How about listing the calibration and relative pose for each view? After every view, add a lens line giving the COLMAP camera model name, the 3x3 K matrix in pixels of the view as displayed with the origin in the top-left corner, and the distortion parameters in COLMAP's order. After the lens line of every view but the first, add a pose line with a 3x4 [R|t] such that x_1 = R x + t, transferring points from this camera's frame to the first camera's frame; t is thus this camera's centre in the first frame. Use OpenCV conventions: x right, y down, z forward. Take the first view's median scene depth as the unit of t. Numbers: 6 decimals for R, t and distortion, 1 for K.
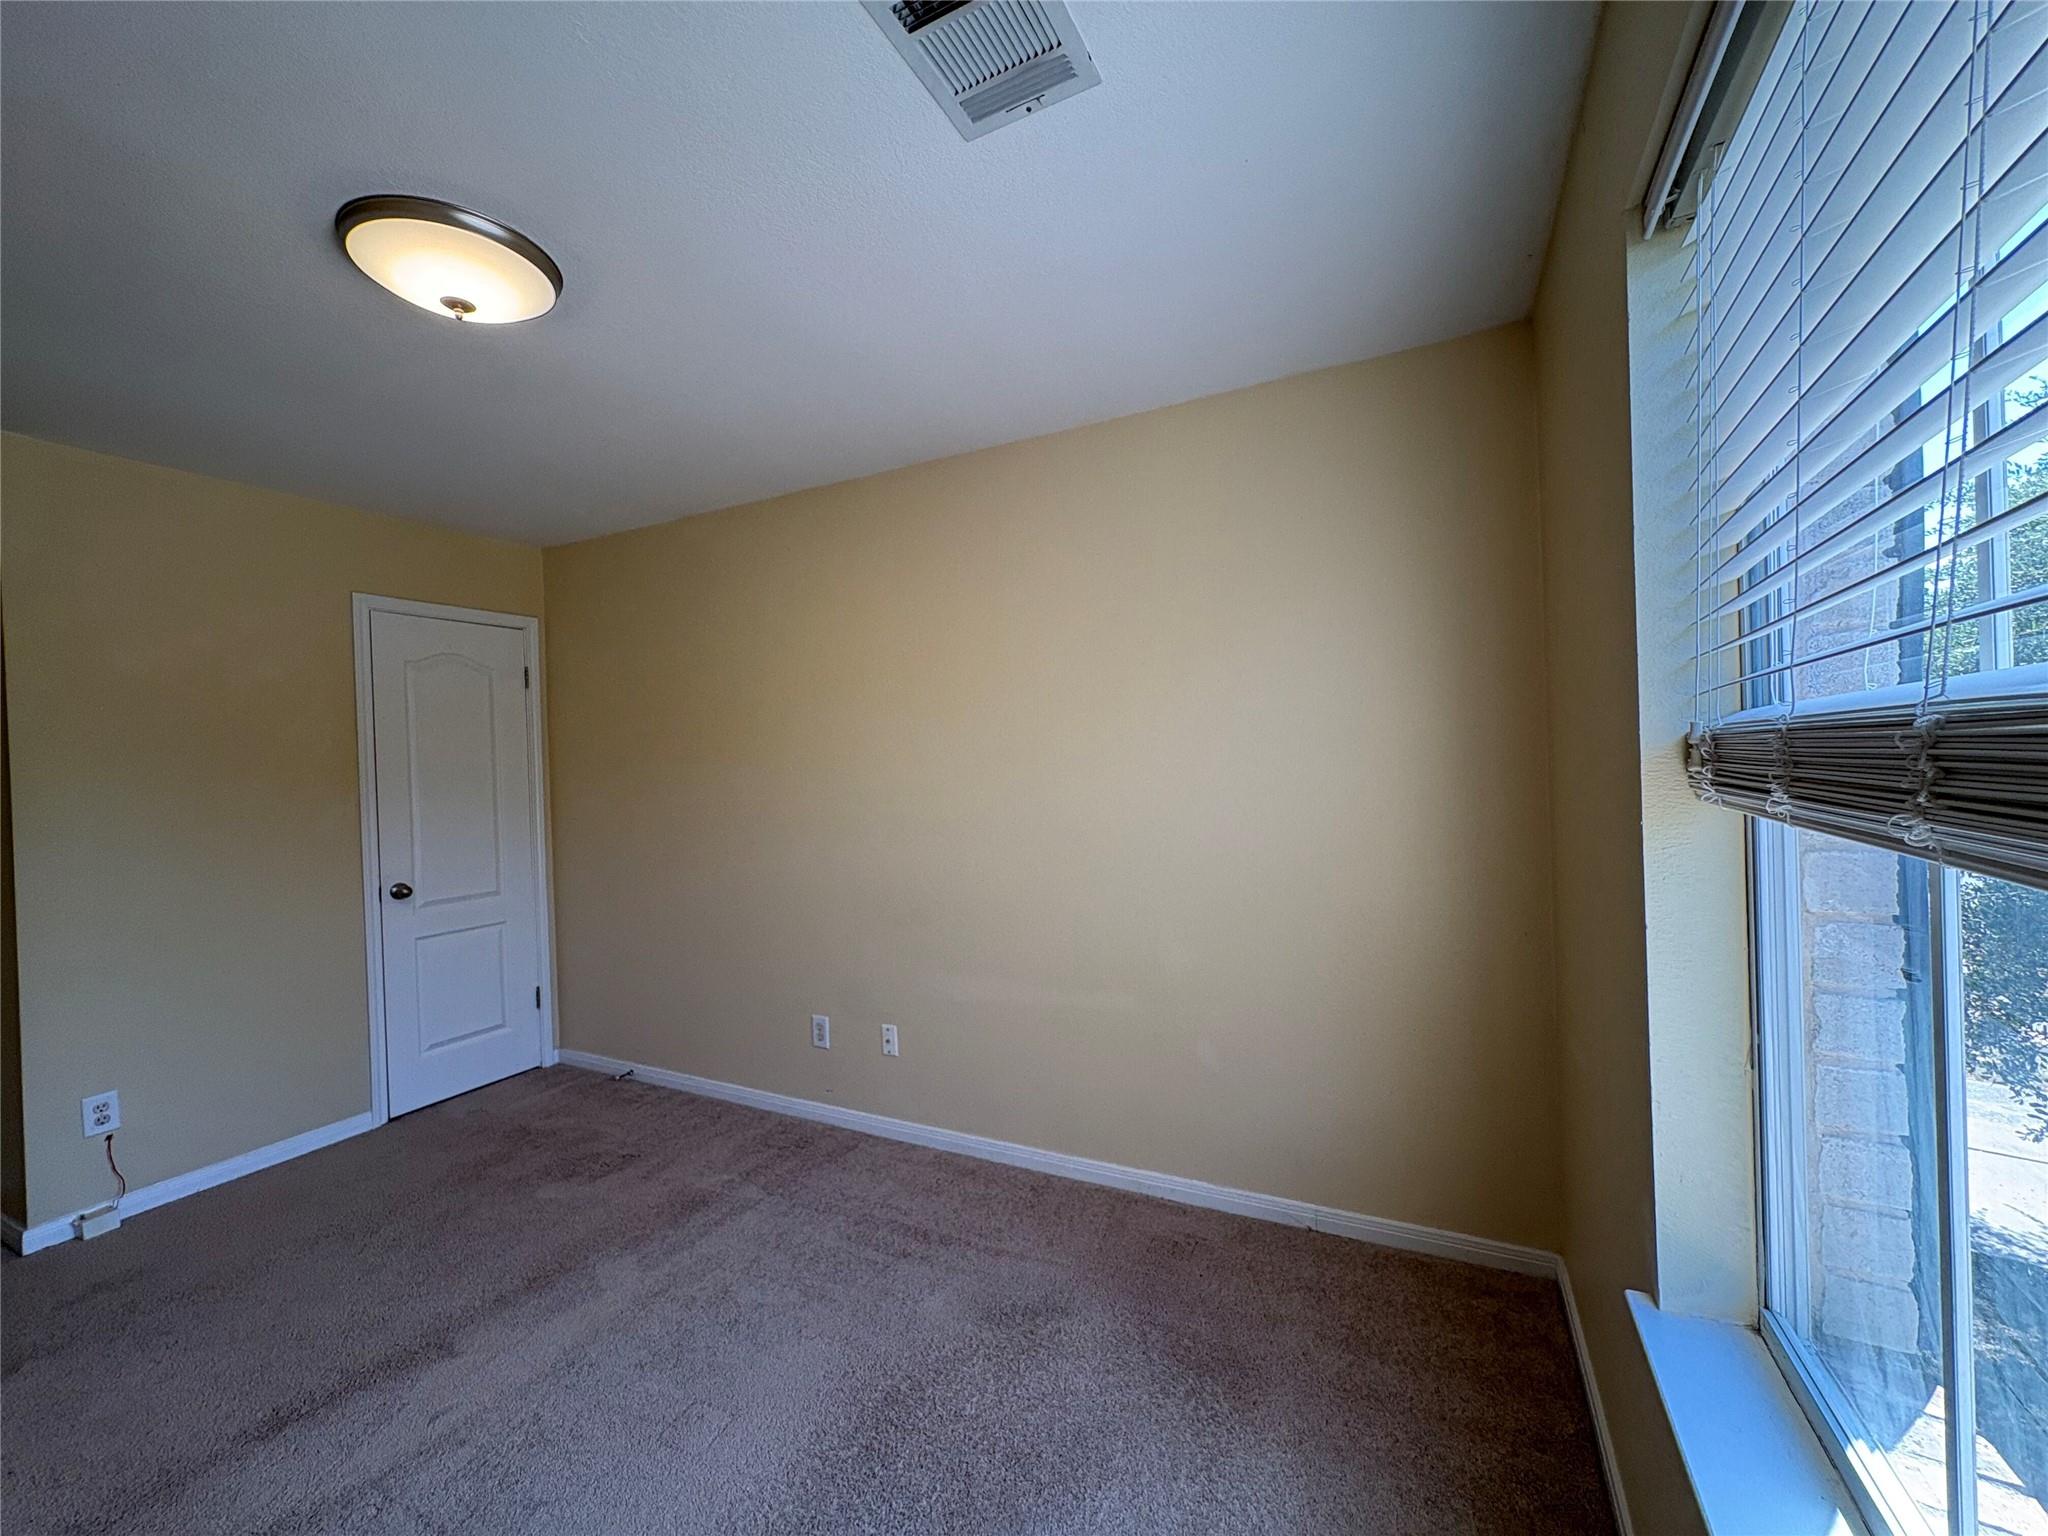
lens RADIAL K [[814.9, 0, 1037.6], [0, 814.9, 774.4], [0, 0, 1]] dist [0.000149, -0.000086]
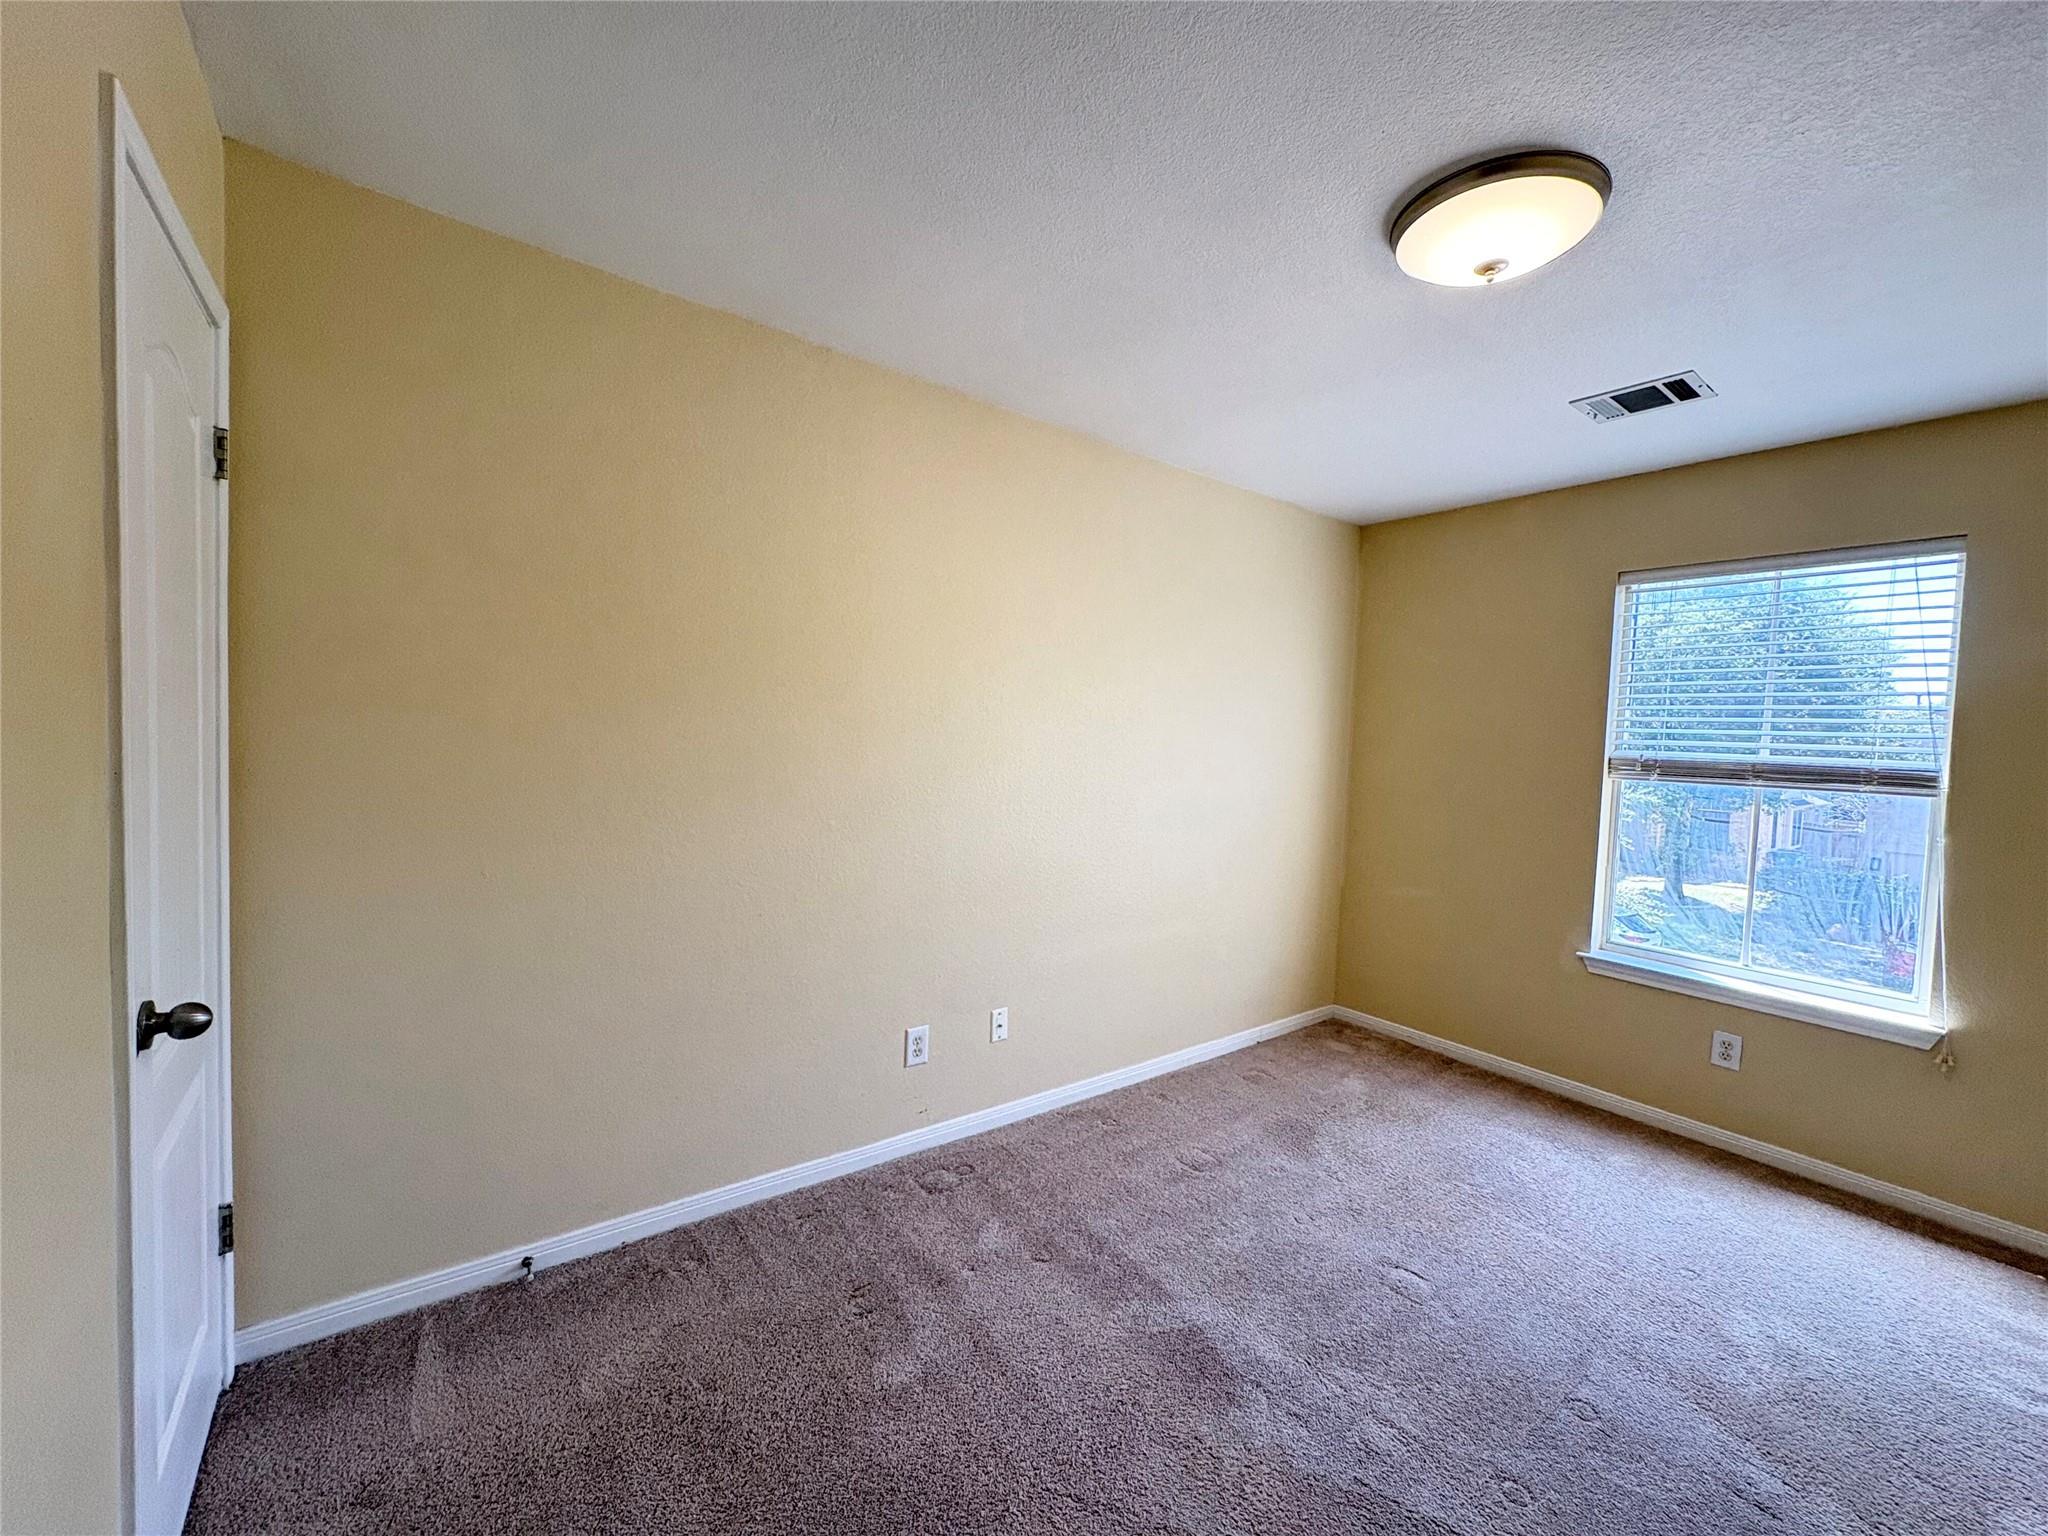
lens RADIAL K [[815.8, 0, 1018.5], [0, 815.8, 766.5], [0, 0, 1]] dist [0.000428, -0.000119]
pose [[0.439960, 0.007351, 0.897987, -0.920494], [-0.047578, 0.998753, 0.015135, 0.012849], [-0.896756, -0.049383, 0.439761, 0.526381]]
